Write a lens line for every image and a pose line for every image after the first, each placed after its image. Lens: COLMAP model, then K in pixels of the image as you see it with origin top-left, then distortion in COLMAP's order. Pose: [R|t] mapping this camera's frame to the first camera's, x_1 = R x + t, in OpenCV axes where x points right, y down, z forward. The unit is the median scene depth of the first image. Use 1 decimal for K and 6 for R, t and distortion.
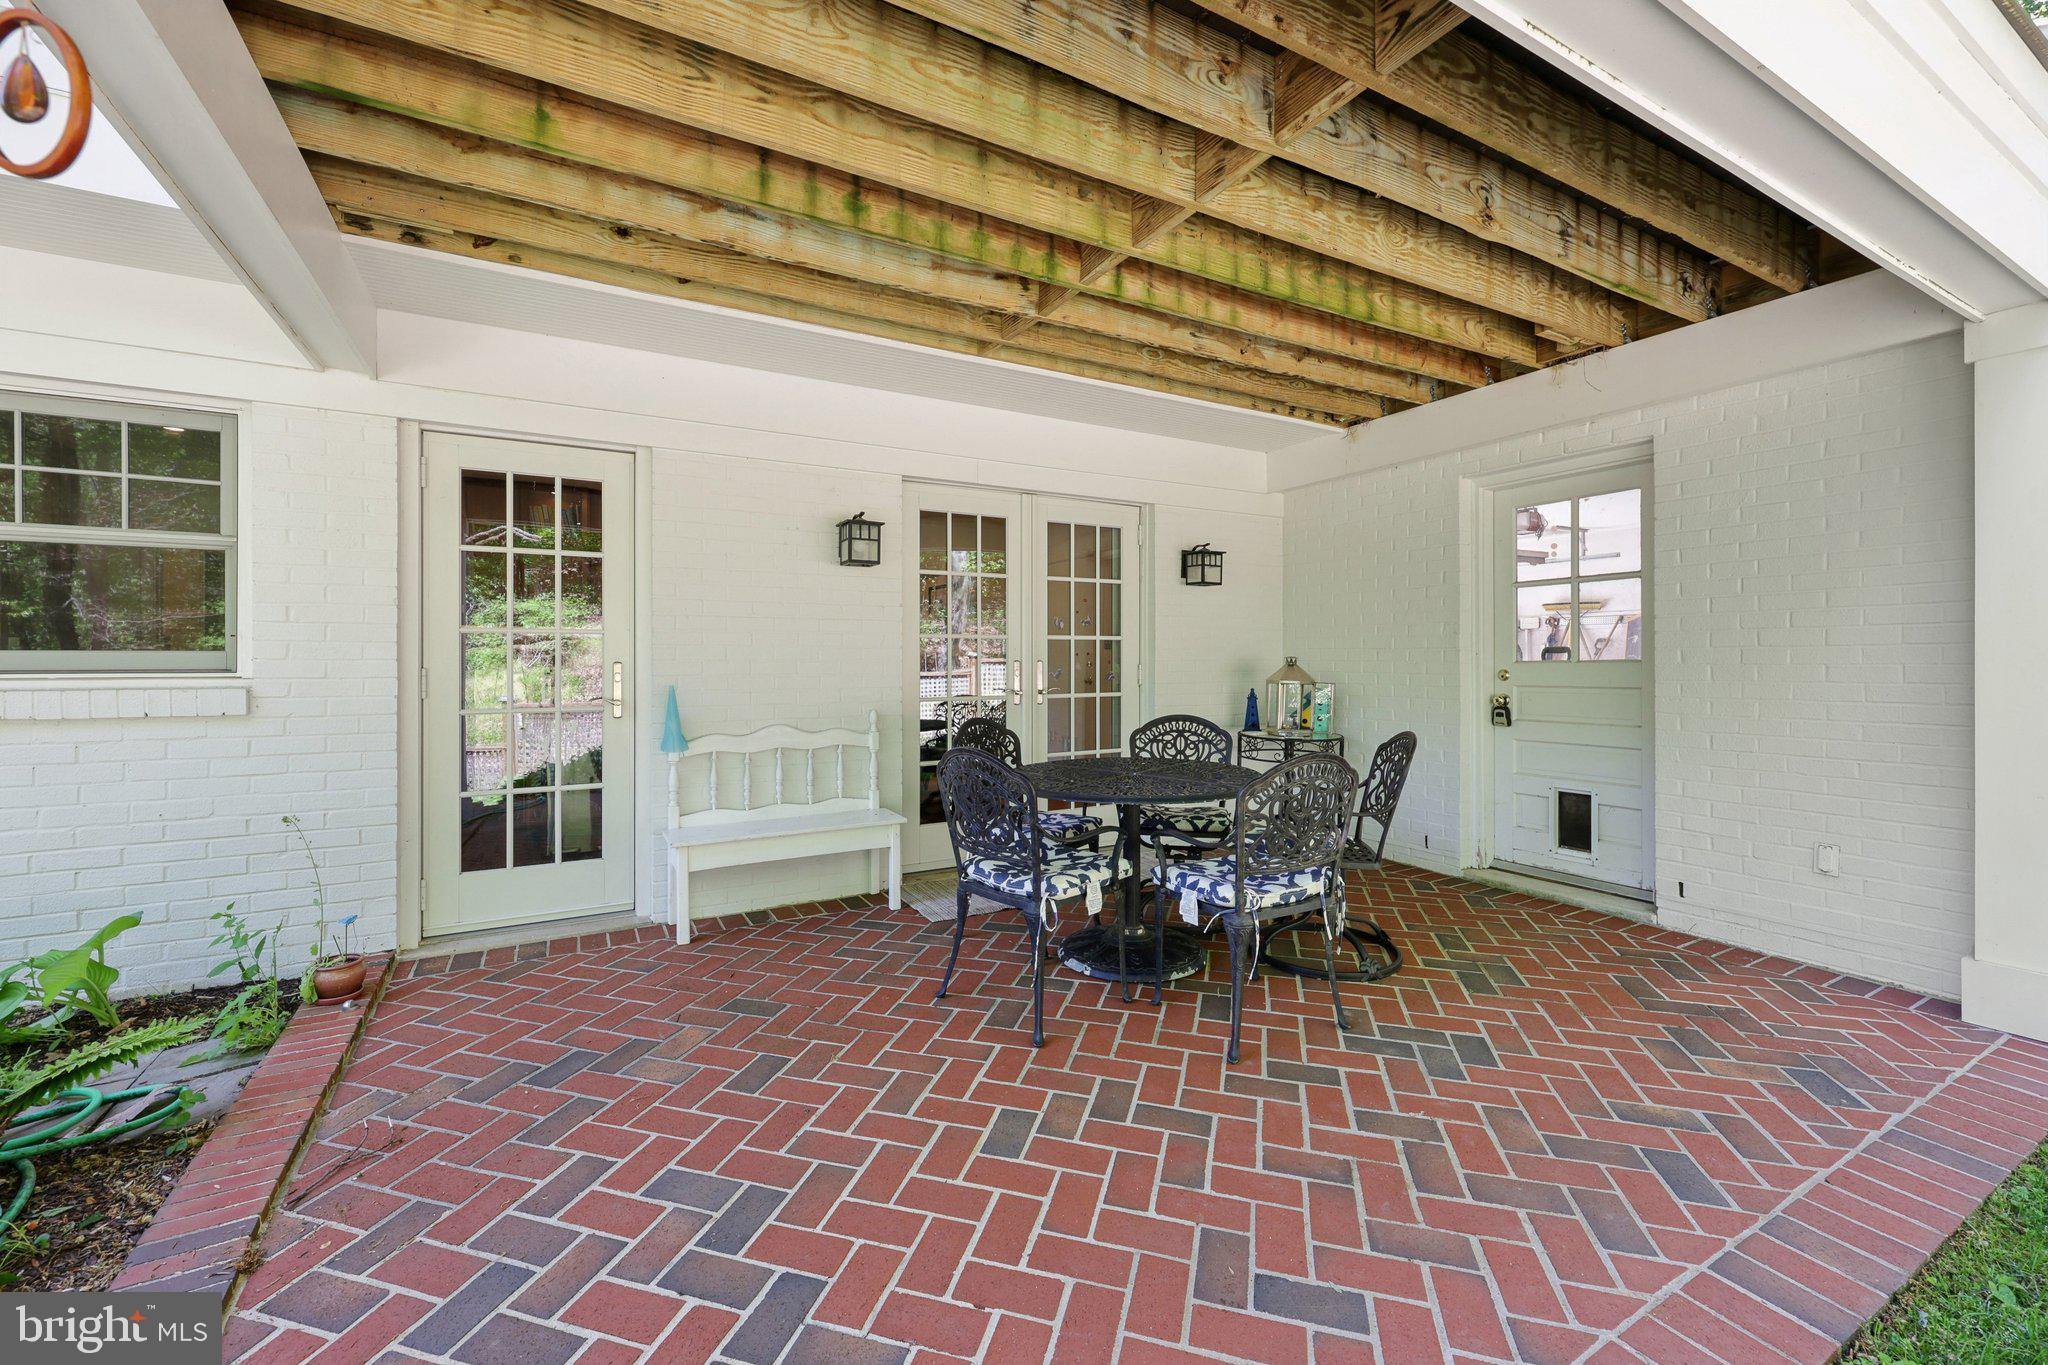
lens RADIAL K [[831.4, 0, 1023.9], [0, 831.4, 656.5], [0, 0, 1]] dist [0.015684, -0.000352]
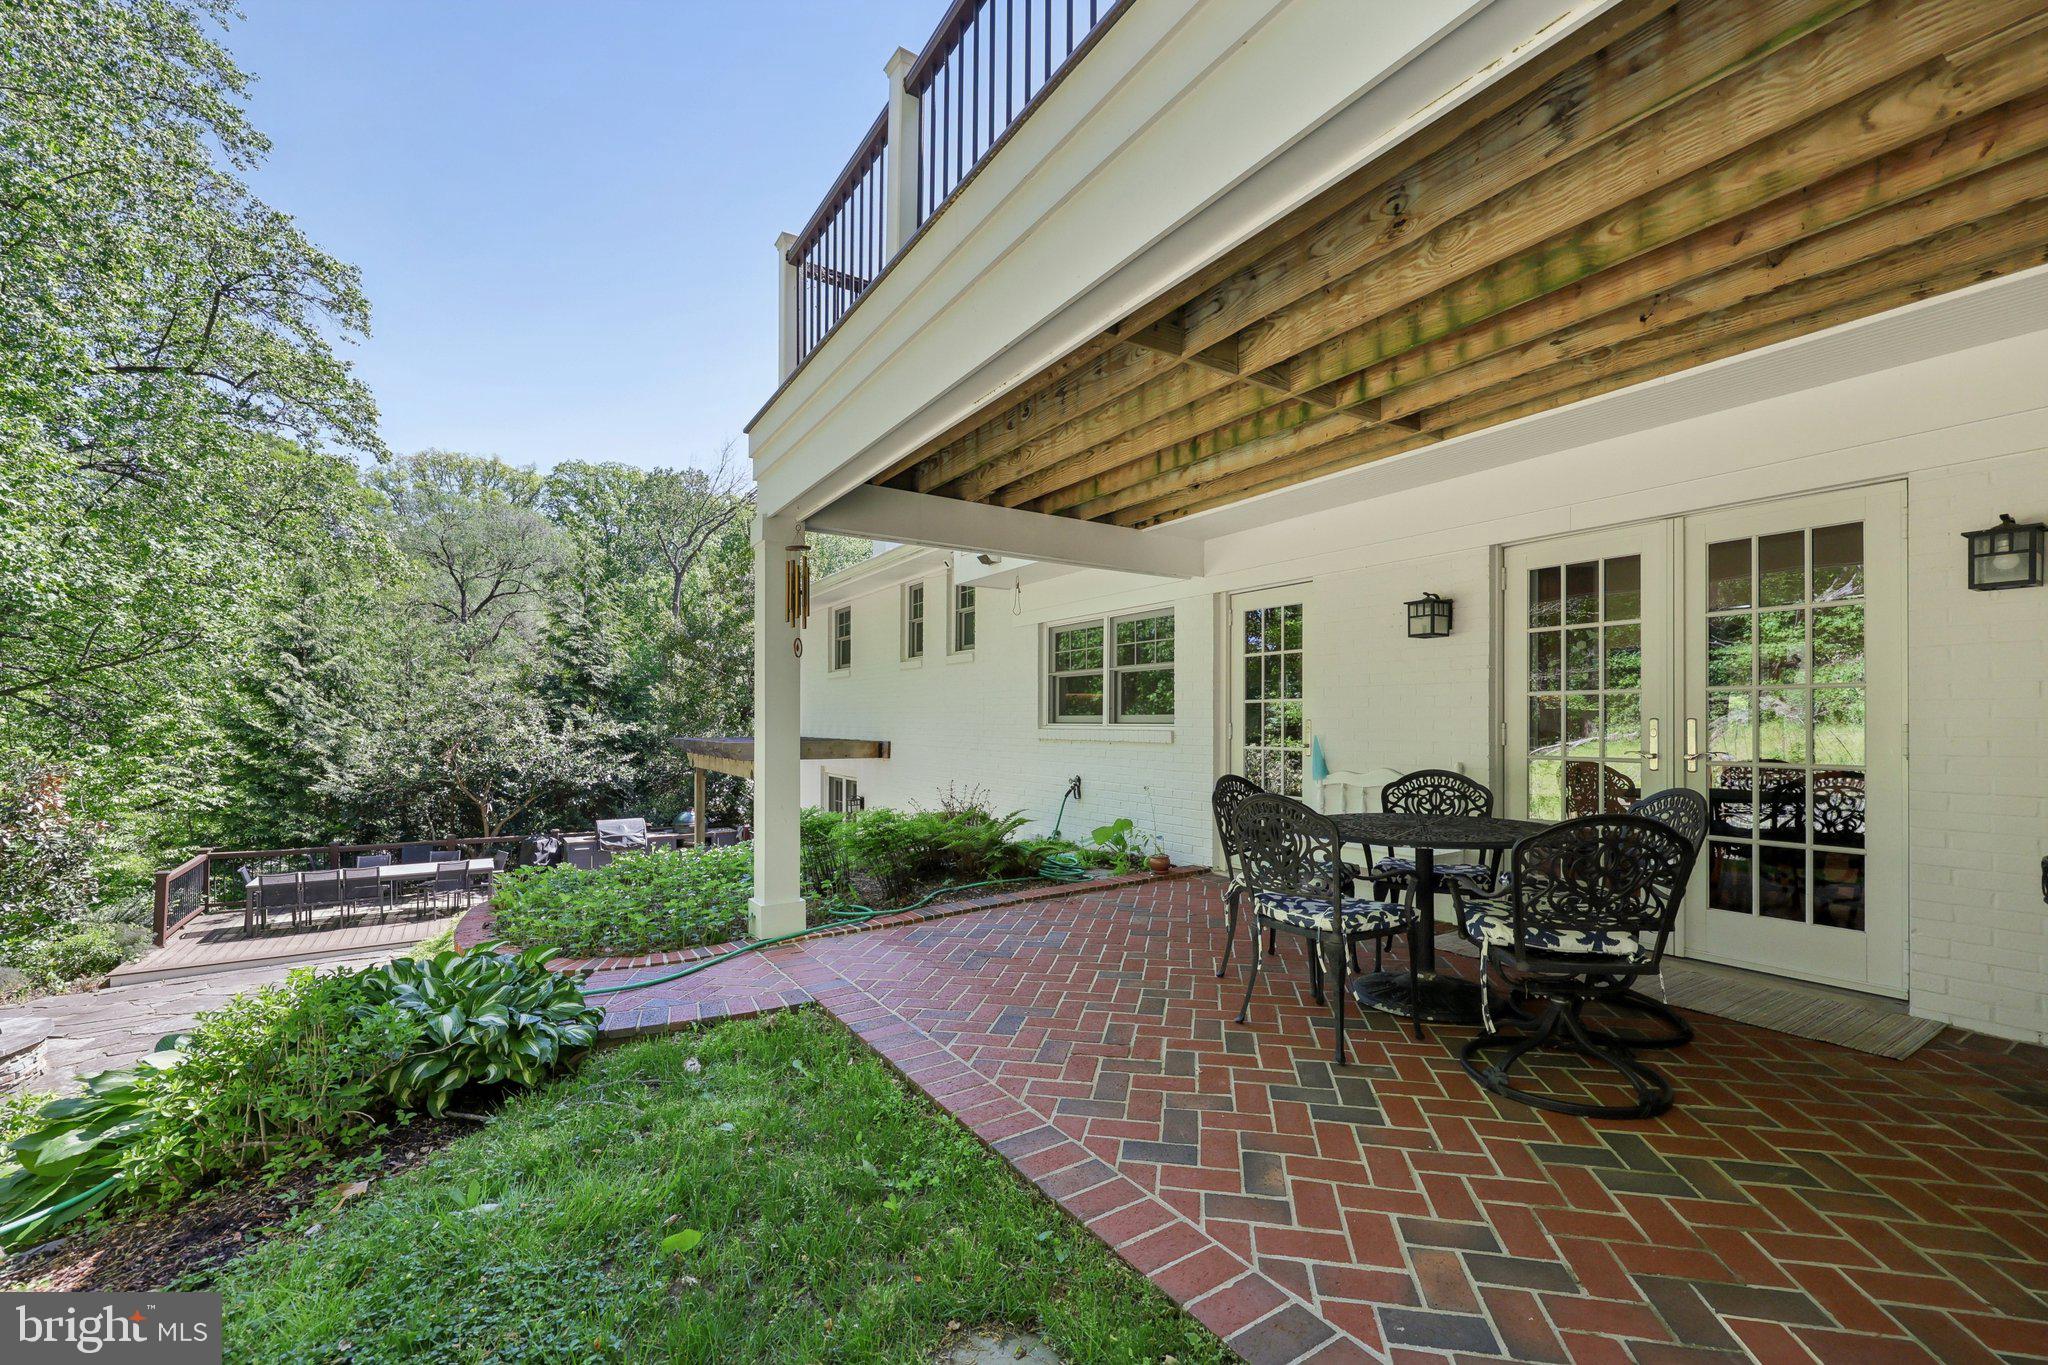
lens RADIAL K [[820.3, 0, 1024.0], [0, 820.3, 682.5], [0, 0, 1]] dist [-0.007918, -0.000180]
pose [[0.067453, -0.049484, -0.996495, 0.989350], [-0.009655, 0.998690, -0.050247, 0.019348], [0.997676, 0.013010, 0.066887, 0.384961]]
